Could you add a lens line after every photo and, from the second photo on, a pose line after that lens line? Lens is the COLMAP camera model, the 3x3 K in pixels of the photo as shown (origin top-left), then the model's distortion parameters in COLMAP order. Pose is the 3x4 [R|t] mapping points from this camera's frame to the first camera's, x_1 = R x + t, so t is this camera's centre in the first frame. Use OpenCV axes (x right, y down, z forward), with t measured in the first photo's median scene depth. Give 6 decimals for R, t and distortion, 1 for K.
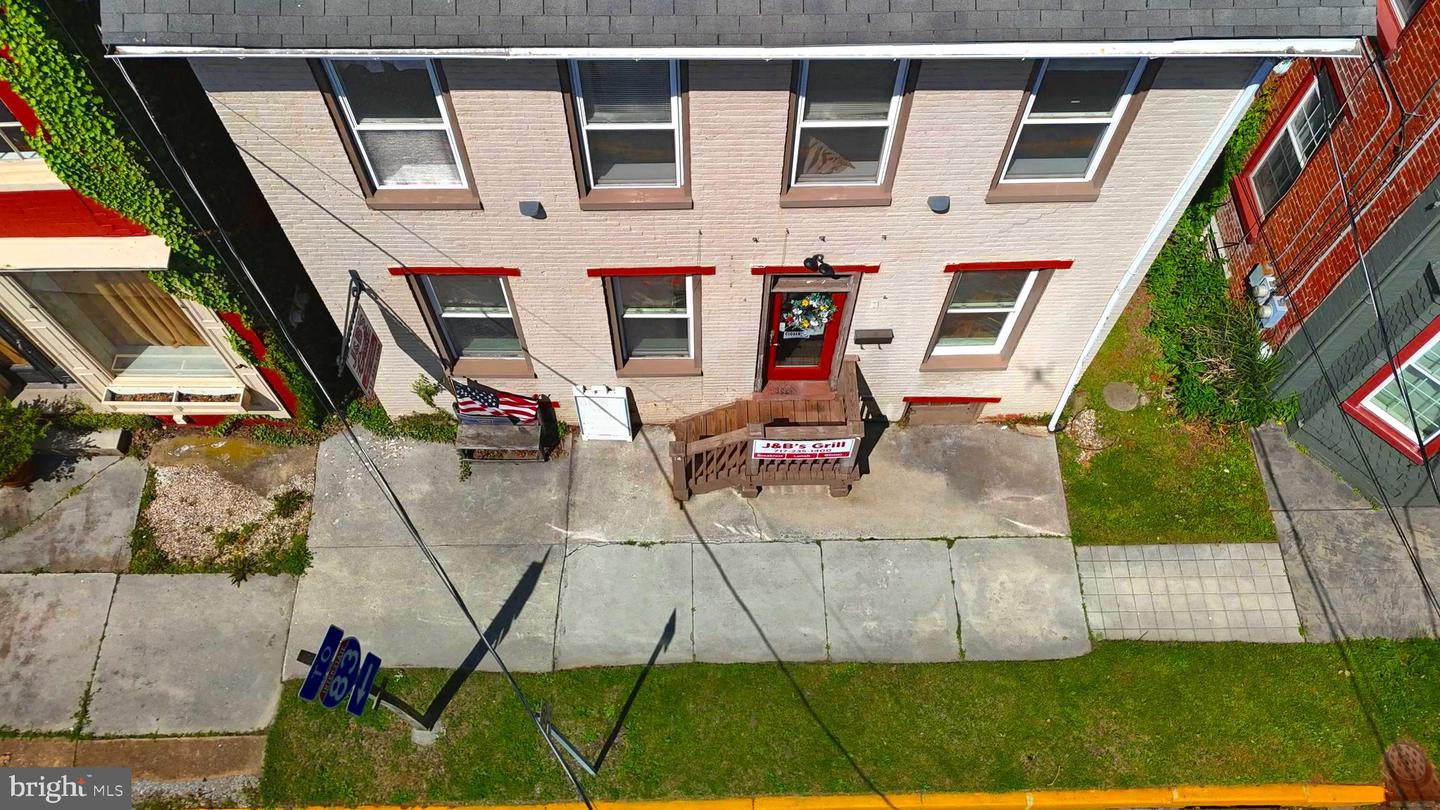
lens RADIAL K [[1069.2, 0, 722.7], [0, 1069.2, 406.5], [0, 0, 1]] dist [0.091453, -0.089581]
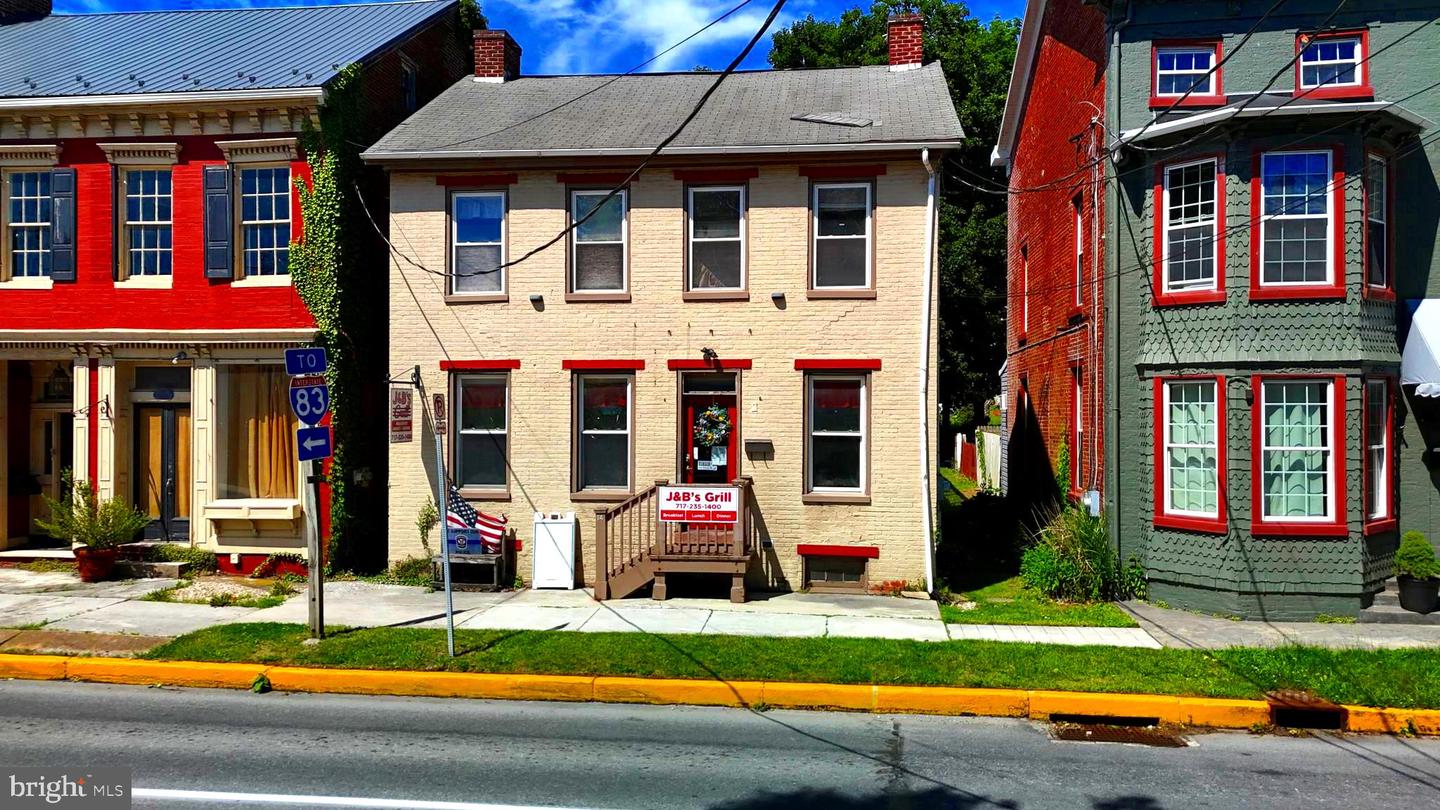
lens RADIAL K [[1069.2, 0, 722.7], [0, 1069.2, 406.5], [0, 0, 1]] dist [0.091453, -0.089581]
pose [[0.990227, -0.009905, -0.139113, 0.271786], [-0.118100, 0.471003, -0.874190, 1.051757], [0.074181, 0.882076, 0.465231, 0.305373]]
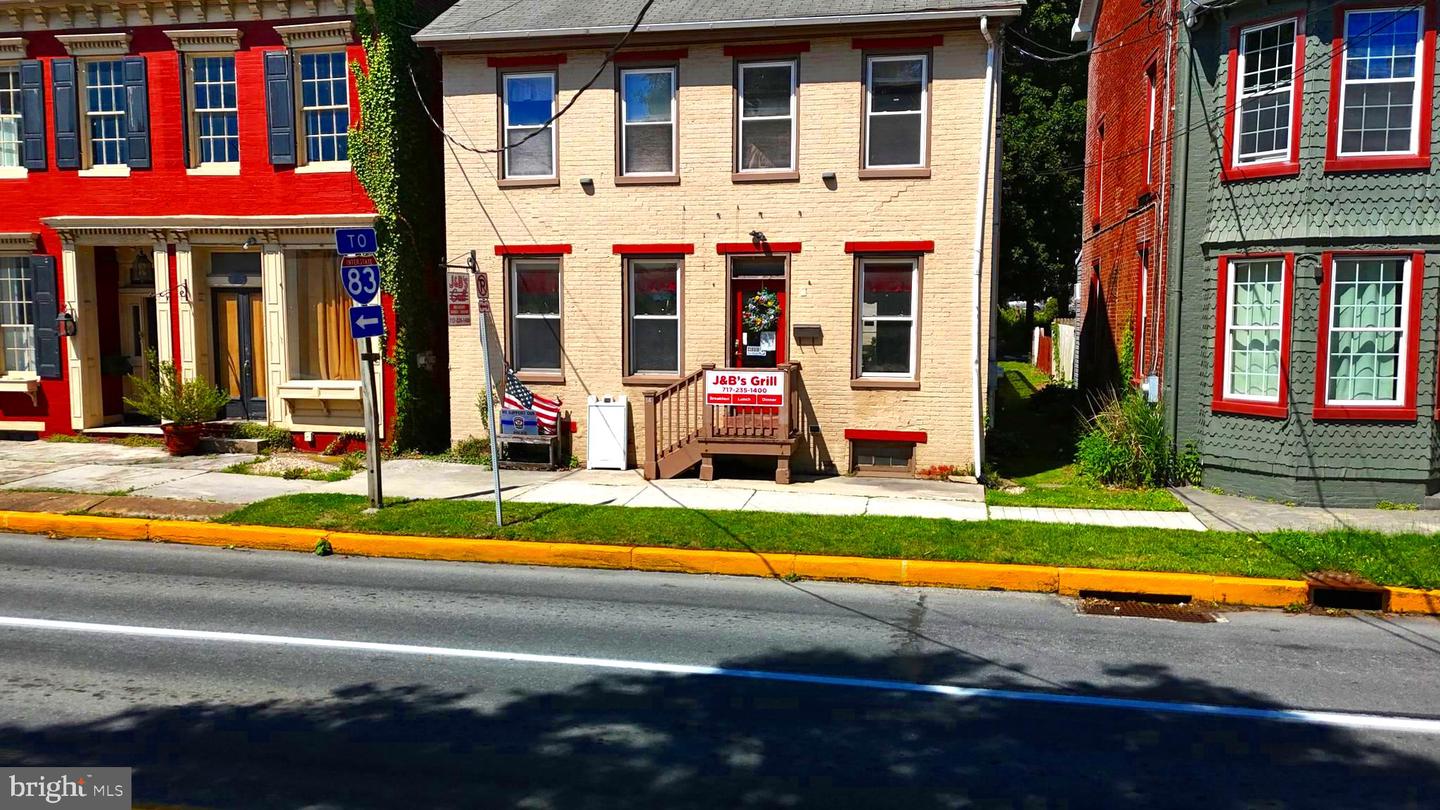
lens RADIAL K [[1069.2, 0, 722.7], [0, 1069.2, 406.5], [0, 0, 1]] dist [0.091453, -0.089581]
pose [[0.975574, 0.010772, -0.219409, 0.318985], [-0.189290, 0.548051, -0.814745, 1.058925], [0.111471, 0.836376, 0.536703, 0.325530]]
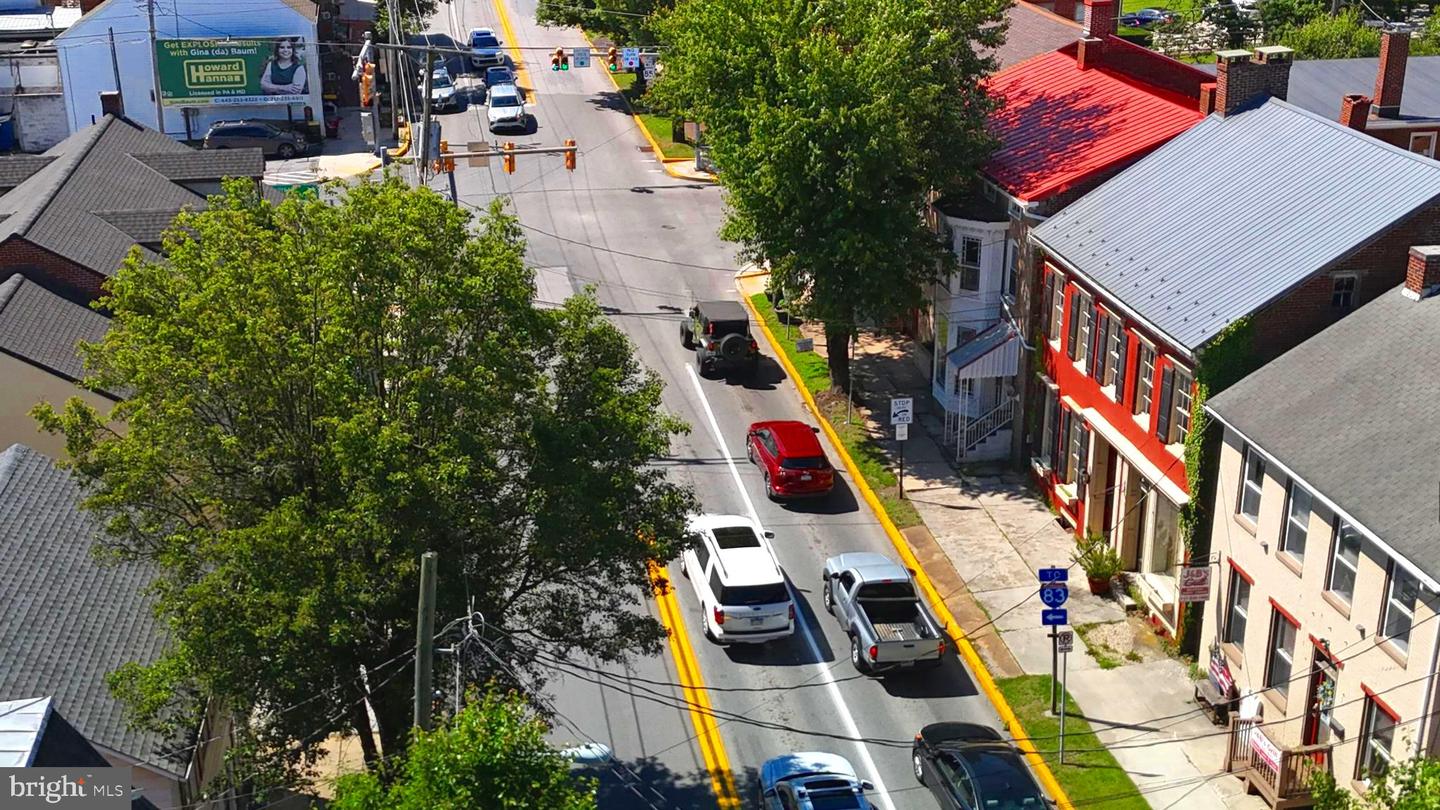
lens RADIAL K [[1698.4, 0, 720.0], [0, 1698.4, 405.0], [0, 0, 1]] dist [0.193448, -0.473151]
pose [[0.158189, 0.334107, -0.929166, 2.286814], [-0.863345, 0.503464, 0.034051, 0.416864], [0.479178, 0.796804, 0.368091, -0.874990]]
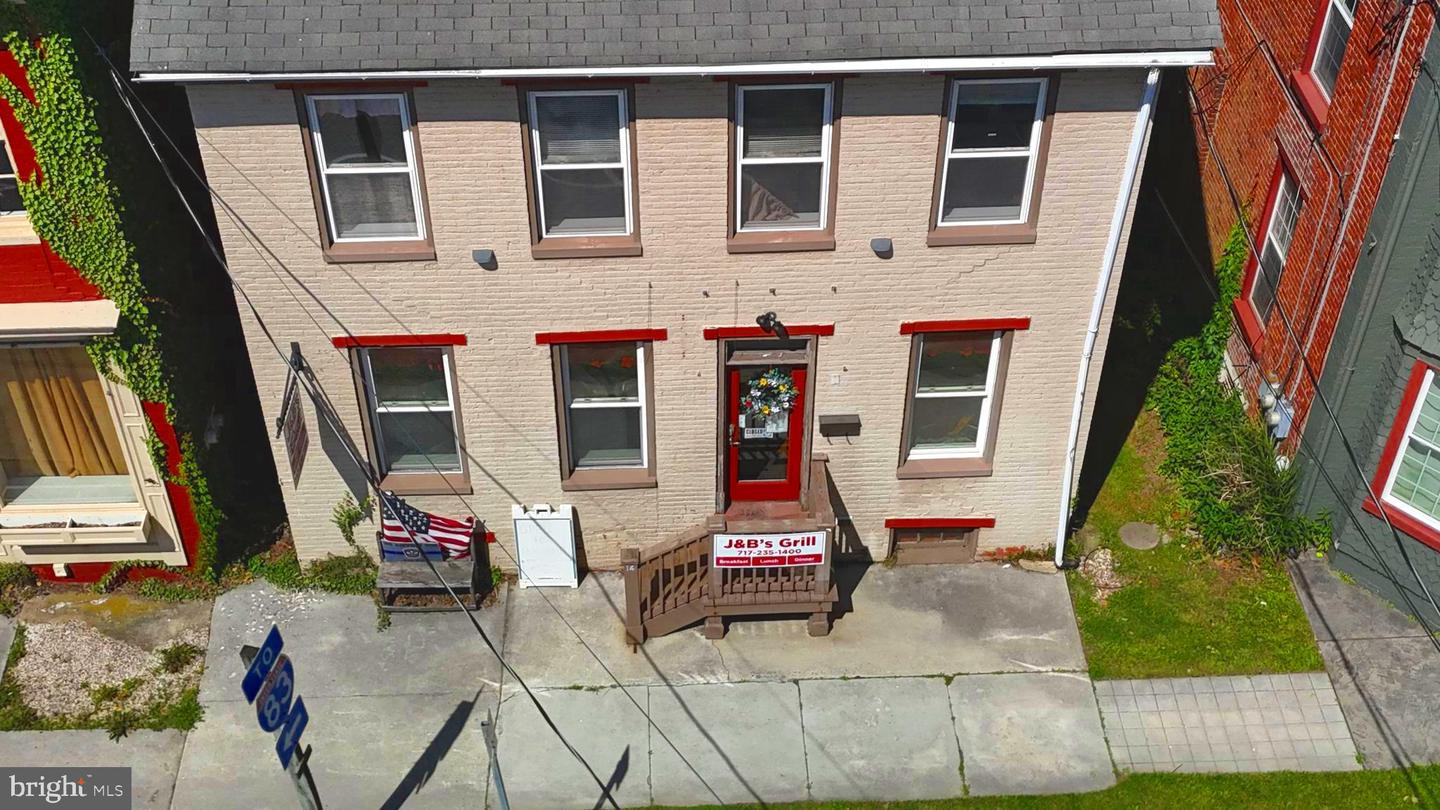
lens RADIAL K [[1698.4, 0, 720.0], [0, 1698.4, 405.0], [0, 0, 1]] dist [0.193448, -0.473151]
pose [[0.999614, -0.024134, 0.013737, 0.016344], [0.027348, 0.941396, -0.336192, 0.394815], [-0.004819, 0.336438, 0.941693, -0.381038]]
